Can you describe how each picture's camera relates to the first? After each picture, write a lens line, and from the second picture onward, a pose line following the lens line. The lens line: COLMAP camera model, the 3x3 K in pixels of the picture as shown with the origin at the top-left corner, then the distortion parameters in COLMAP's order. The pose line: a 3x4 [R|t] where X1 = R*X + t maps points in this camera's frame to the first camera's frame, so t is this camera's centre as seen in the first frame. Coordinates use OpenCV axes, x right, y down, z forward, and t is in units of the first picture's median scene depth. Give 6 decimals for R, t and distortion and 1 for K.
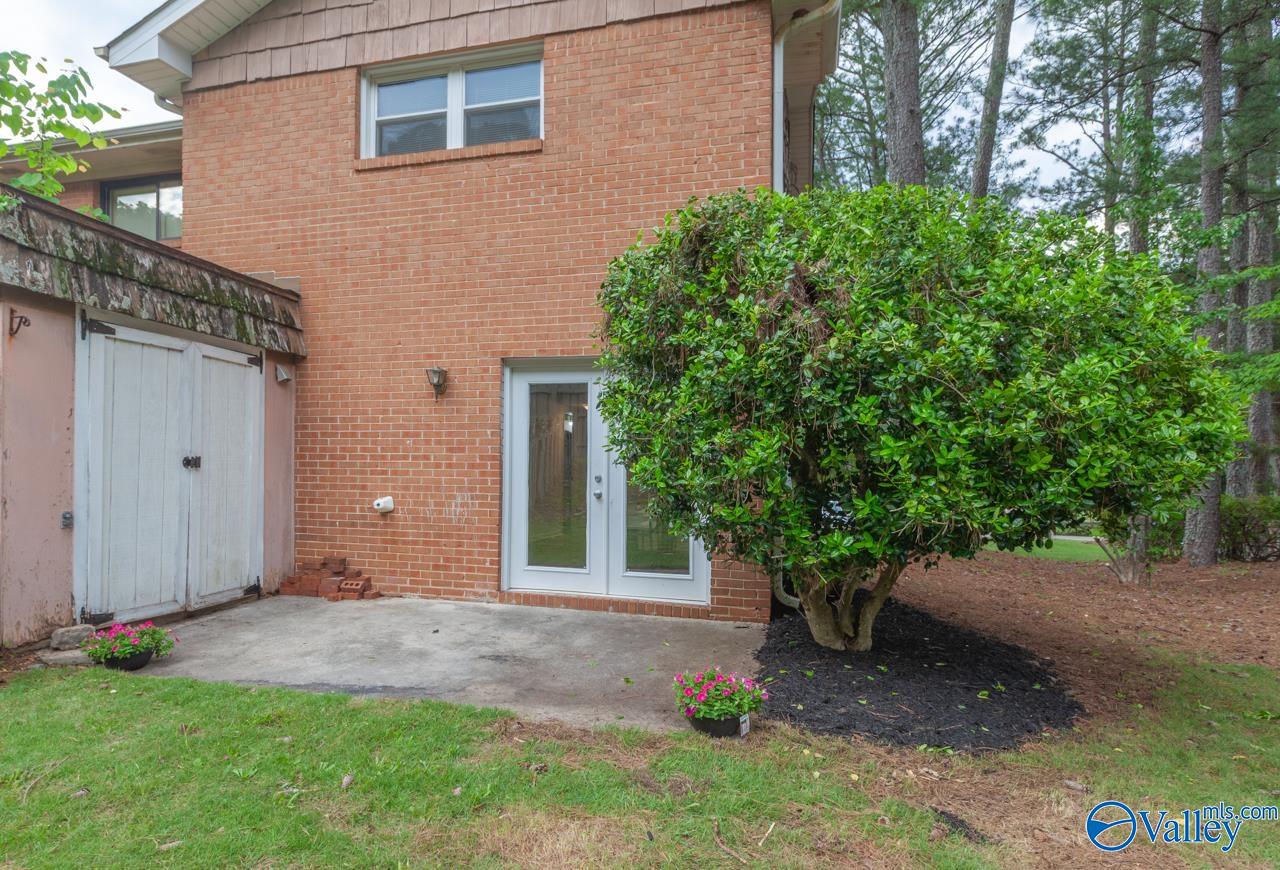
lens RADIAL K [[721.6, 0, 623.0], [0, 721.6, 470.1], [0, 0, 1]] dist [0.001859, 0.001168]
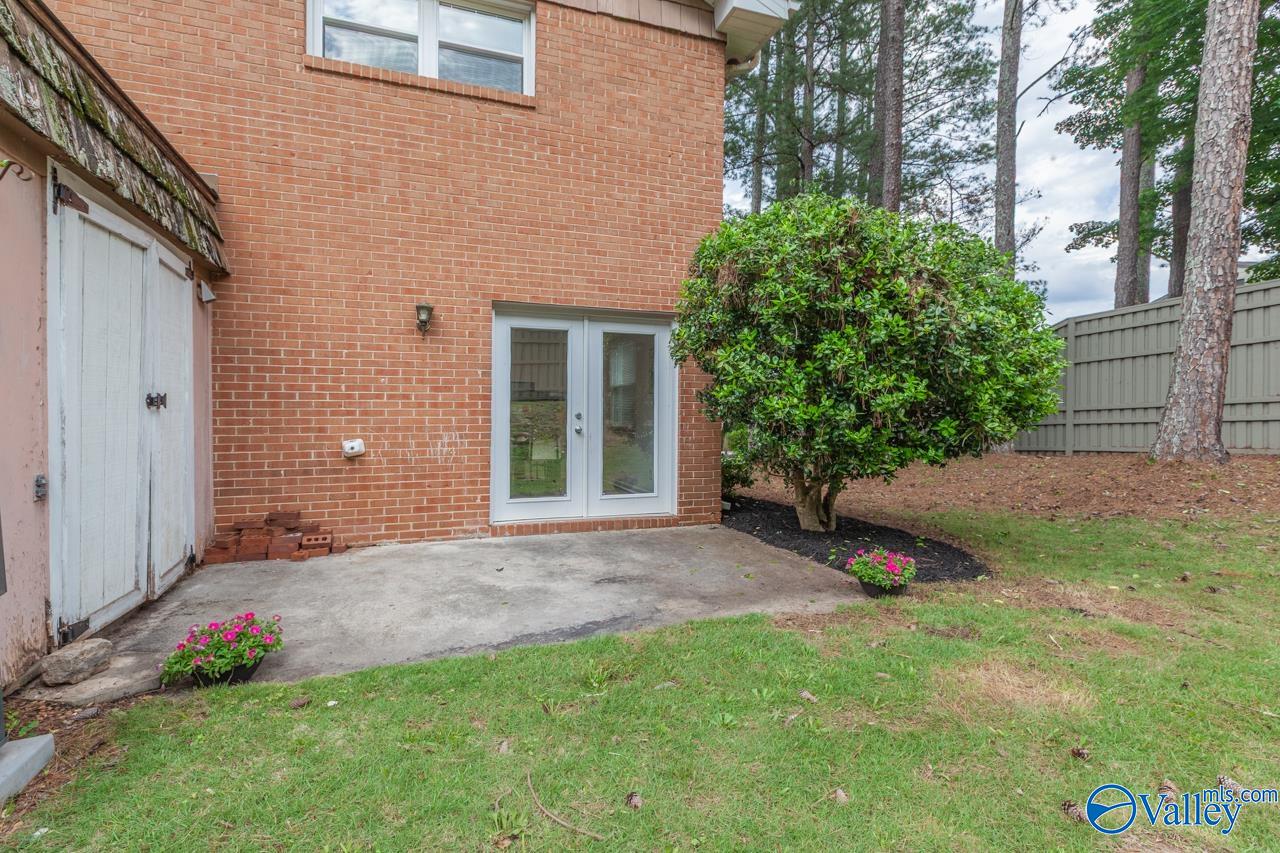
lens RADIAL K [[577.8, 0, 644.7], [0, 577.8, 424.9], [0, 0, 1]] dist [0.000956, -0.000318]
pose [[0.820065, -0.023948, 0.571768, -0.461566], [0.009690, 0.999562, 0.027968, 0.001676], [-0.572188, -0.017395, 0.819938, 0.193485]]
